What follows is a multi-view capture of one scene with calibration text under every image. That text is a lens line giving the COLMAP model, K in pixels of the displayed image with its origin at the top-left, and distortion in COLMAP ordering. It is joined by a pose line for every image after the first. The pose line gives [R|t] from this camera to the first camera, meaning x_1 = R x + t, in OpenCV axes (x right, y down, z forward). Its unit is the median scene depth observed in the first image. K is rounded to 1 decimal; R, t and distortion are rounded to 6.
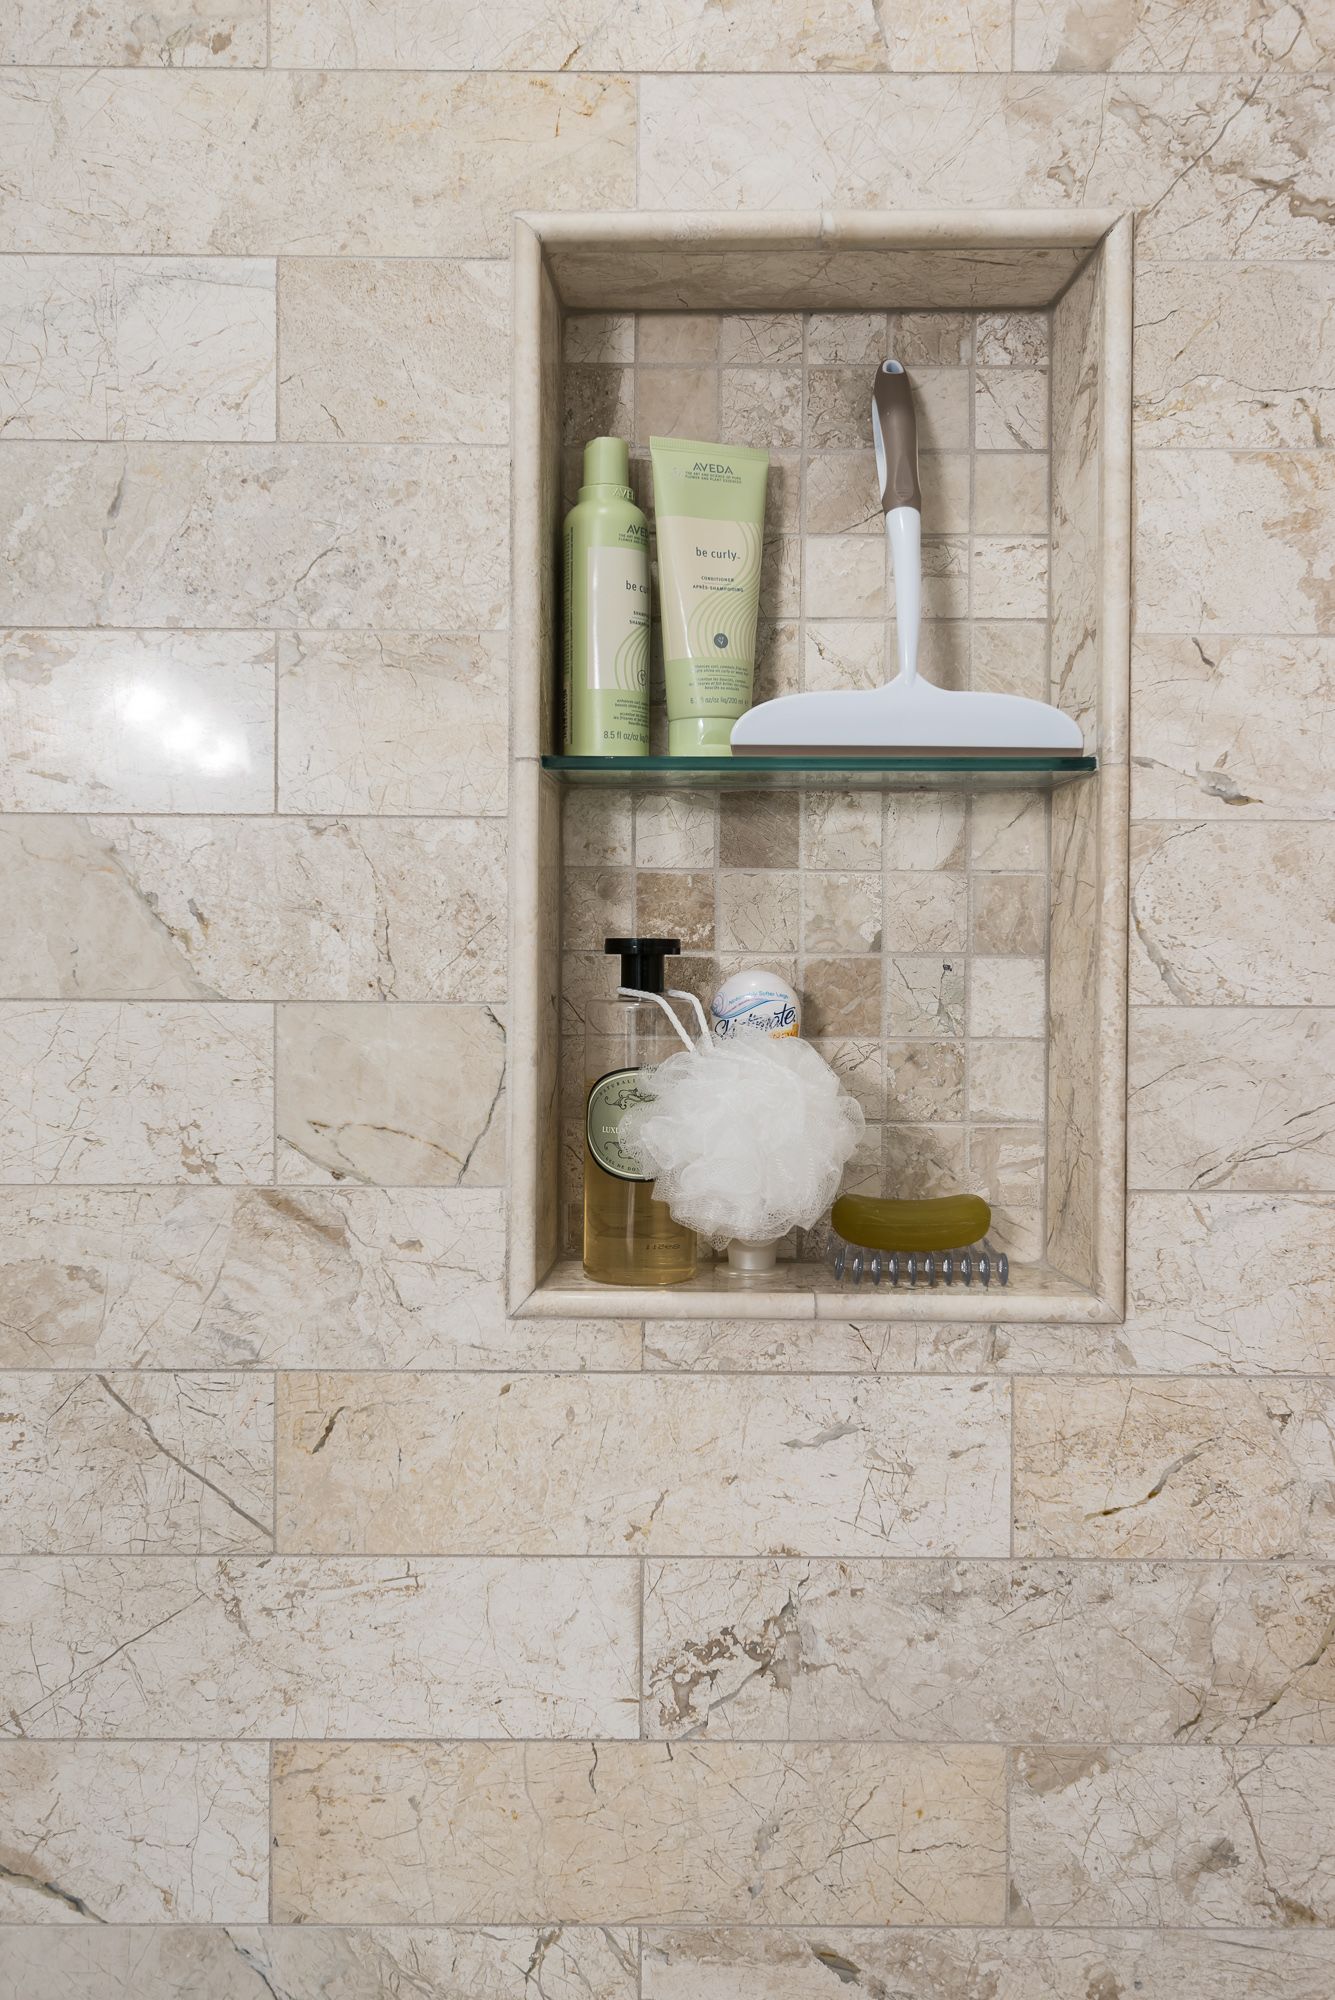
lens RADIAL K [[1810.5, 0, 665.8], [0, 1810.5, 1006.5], [0, 0, 1]] dist [0.026842, -0.020499]
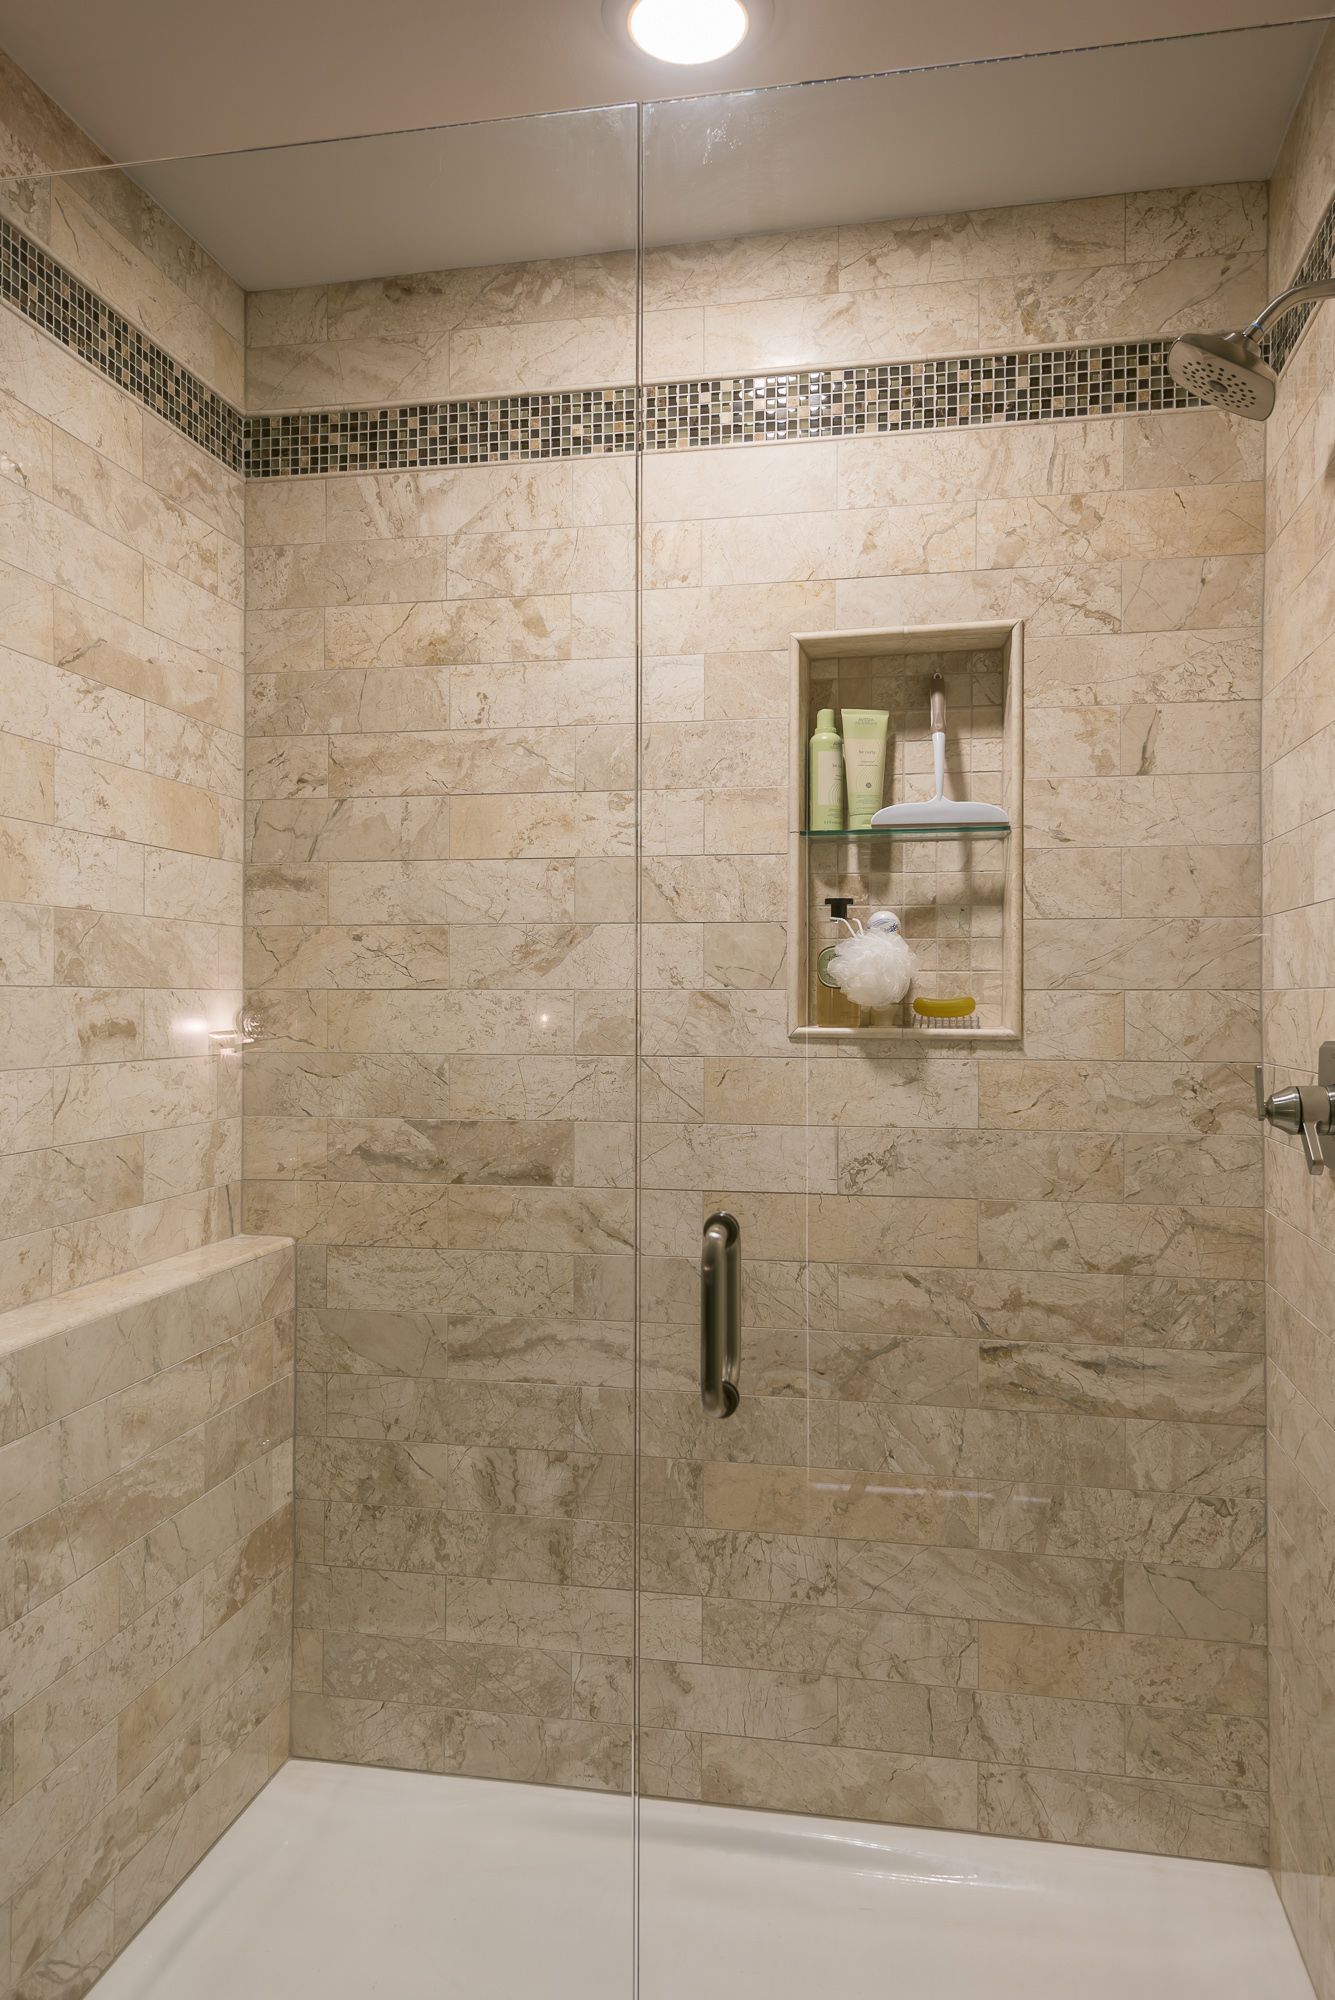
lens RADIAL K [[1360.9, 0, 669.3], [0, 1360.9, 1007.0], [0, 0, 1]] dist [0.030258, -0.028107]
pose [[0.981779, -0.002949, -0.190001, 0.126223], [0.002076, 0.999986, -0.004792, 0.135028], [0.190012, 0.004310, 0.981772, -1.039644]]
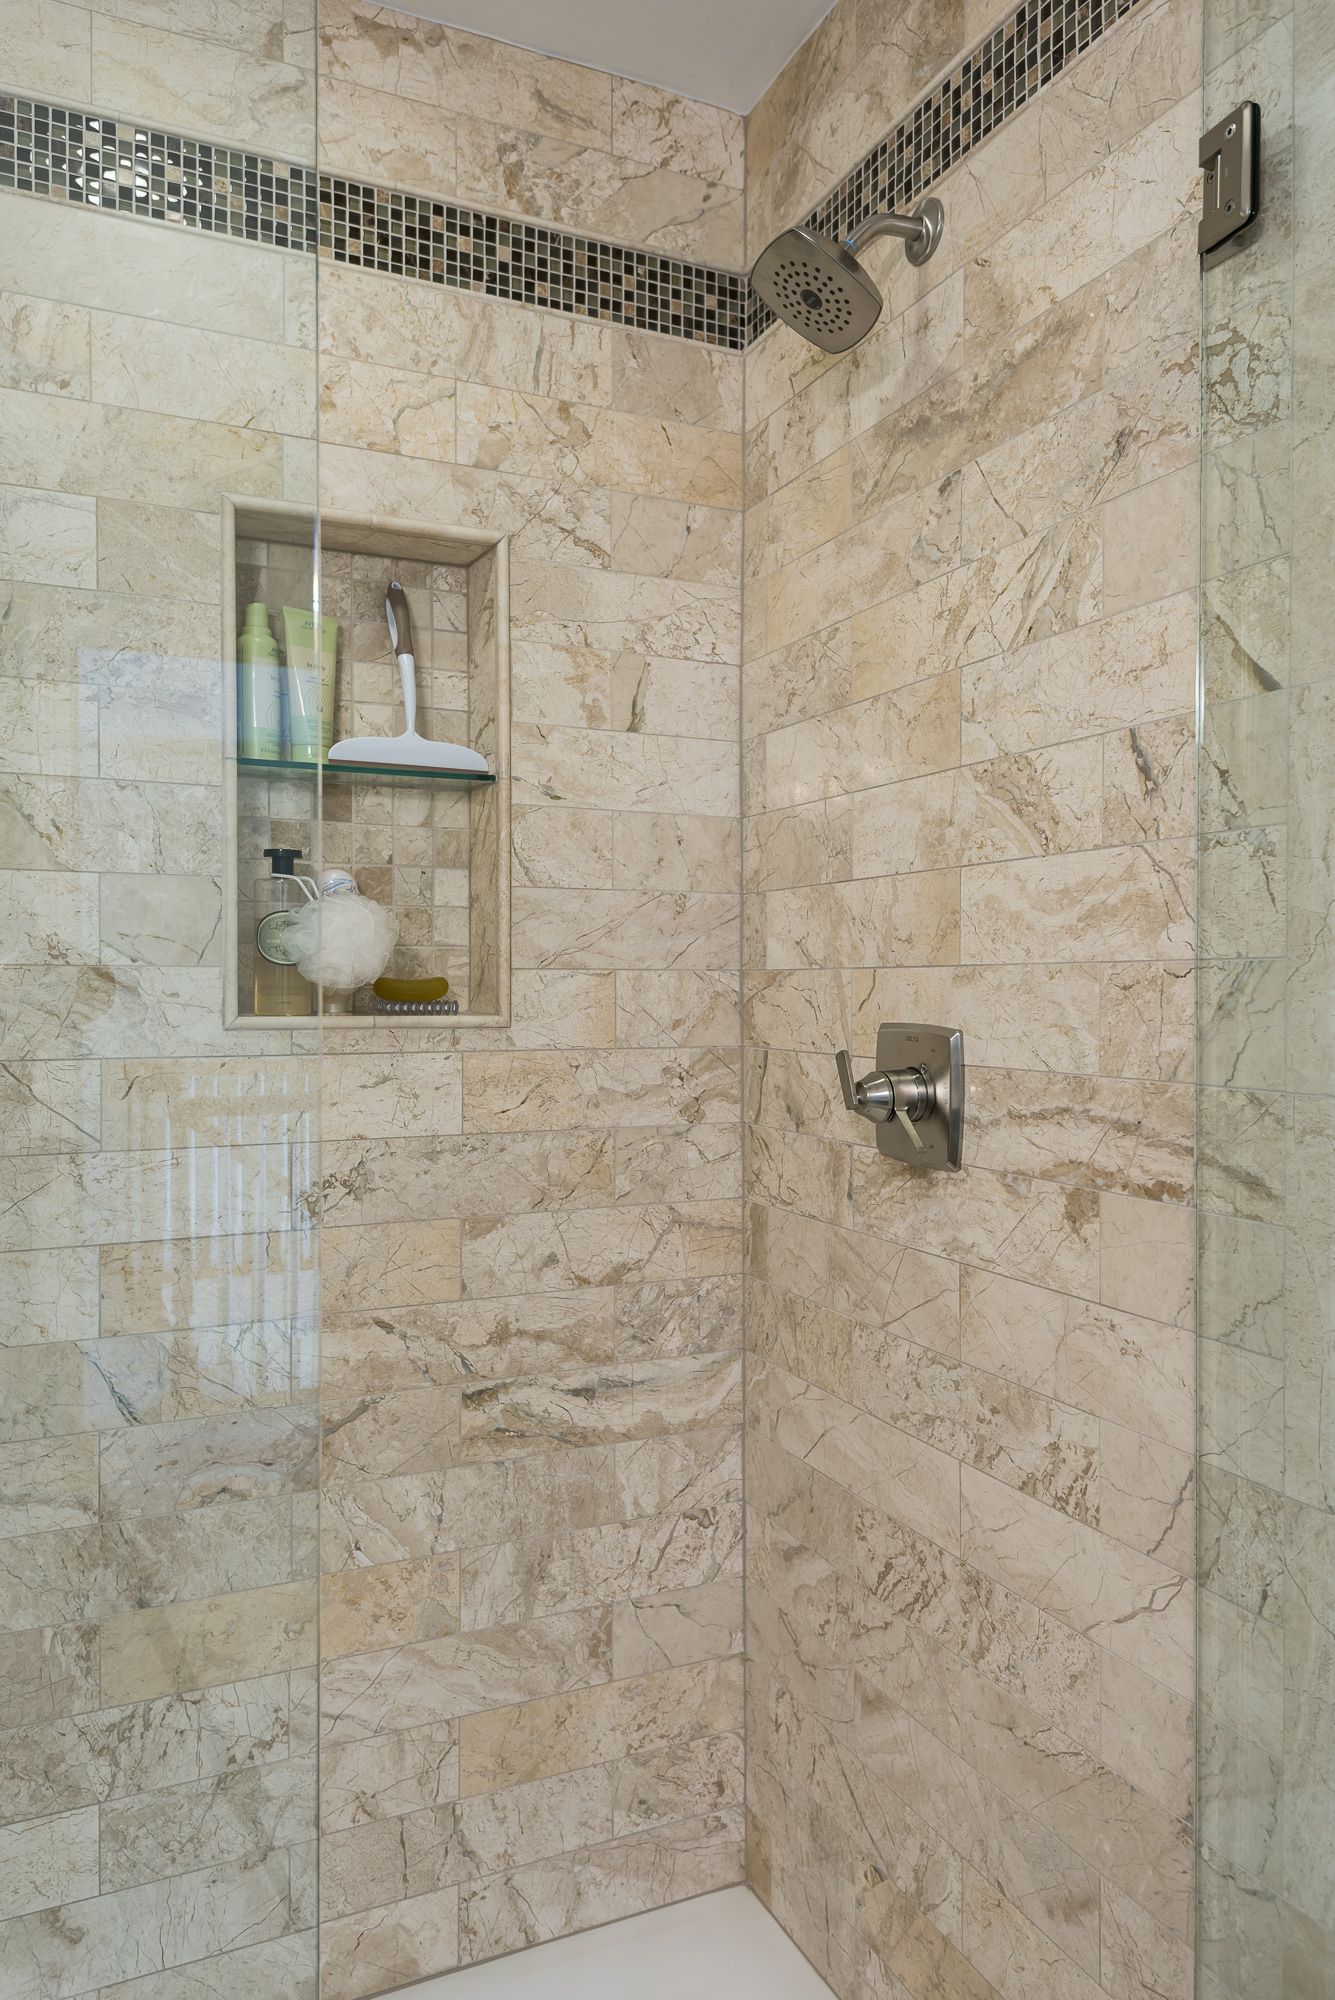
lens RADIAL K [[1360.9, 0, 672.5], [0, 1360.9, 1005.8], [0, 0, 1]] dist [0.030258, -0.028107]
pose [[0.906504, -0.011018, 0.422052, -0.278407], [0.008467, 0.999933, 0.007919, 0.135900], [-0.422111, -0.003605, 0.906537, -0.618613]]
